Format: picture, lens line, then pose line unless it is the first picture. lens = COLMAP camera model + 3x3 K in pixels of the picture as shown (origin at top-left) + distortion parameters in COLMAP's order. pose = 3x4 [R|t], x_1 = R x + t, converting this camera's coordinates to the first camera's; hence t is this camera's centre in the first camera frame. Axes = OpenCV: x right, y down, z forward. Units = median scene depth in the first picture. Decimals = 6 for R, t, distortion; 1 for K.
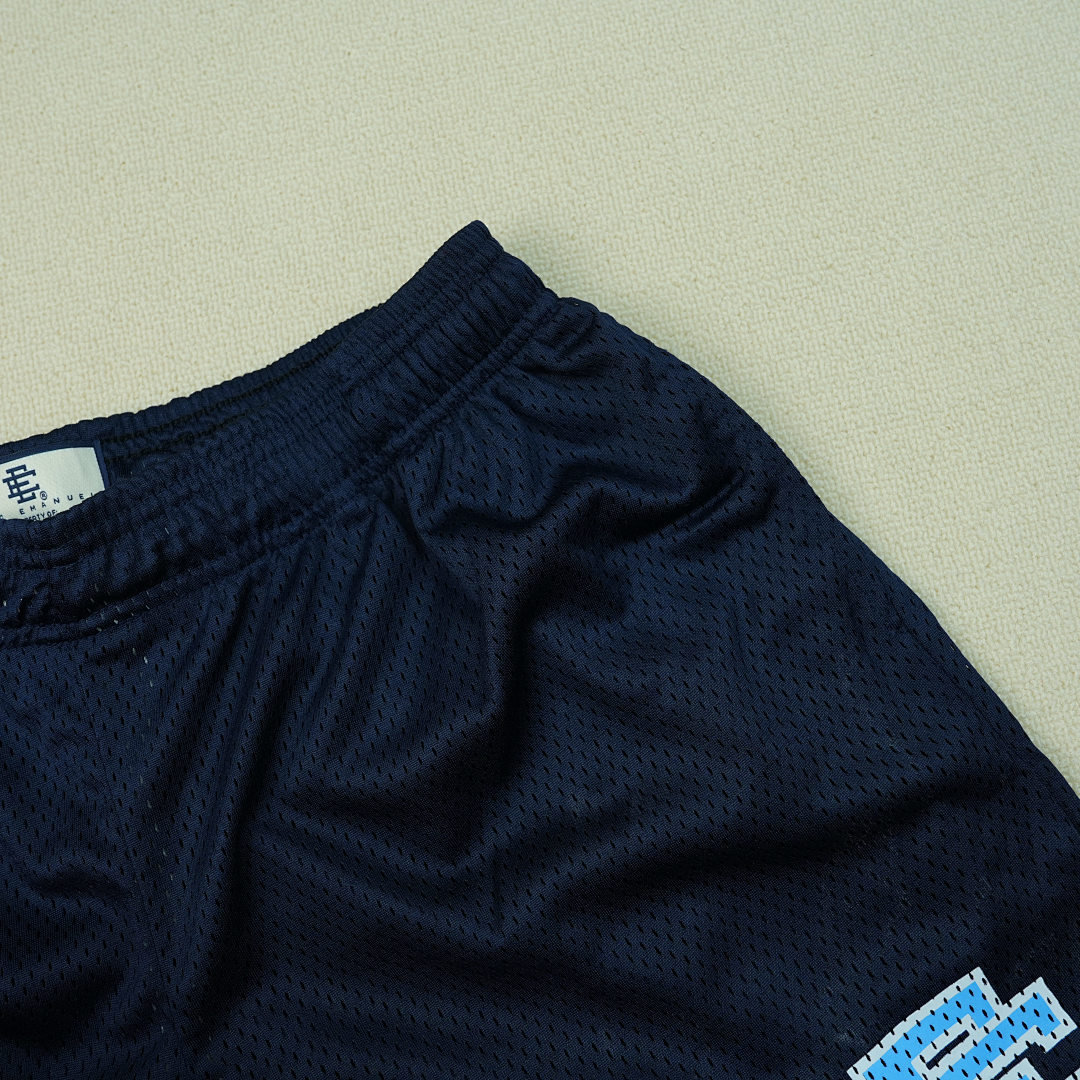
lens RADIAL K [[1137.2, 0, 540.0], [0, 1137.2, 540.0], [0, 0, 1]] dist [-0.012366, -0.033400]
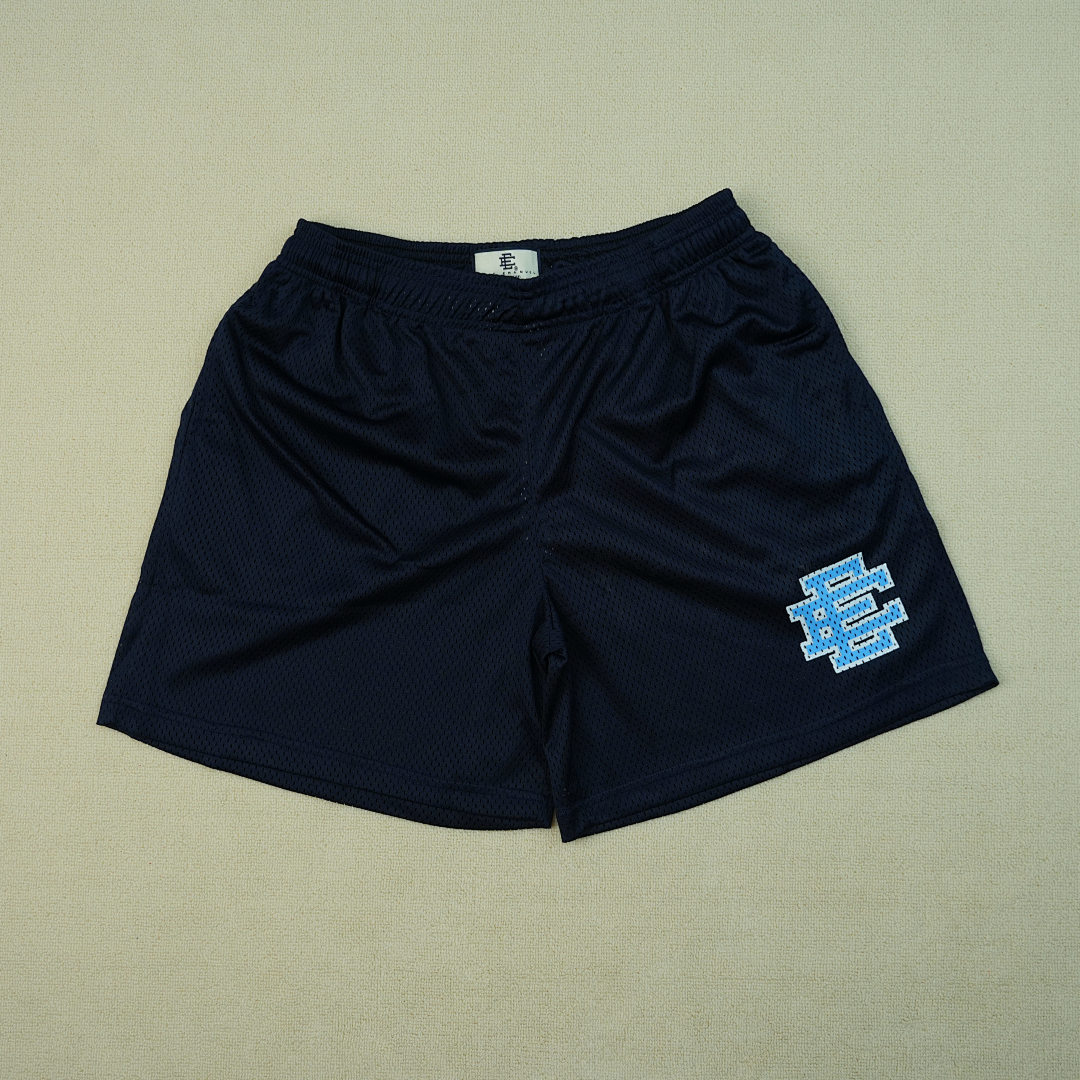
lens RADIAL K [[1026.5, 0, 568.7], [0, 1026.5, 544.1], [0, 0, 1]] dist [-0.093473, 0.178357]
pose [[0.975093, 0.221337, -0.014269, -0.181019], [-0.216639, 0.964240, 0.152670, 0.160599], [0.047550, -0.145776, 0.988174, -1.118038]]
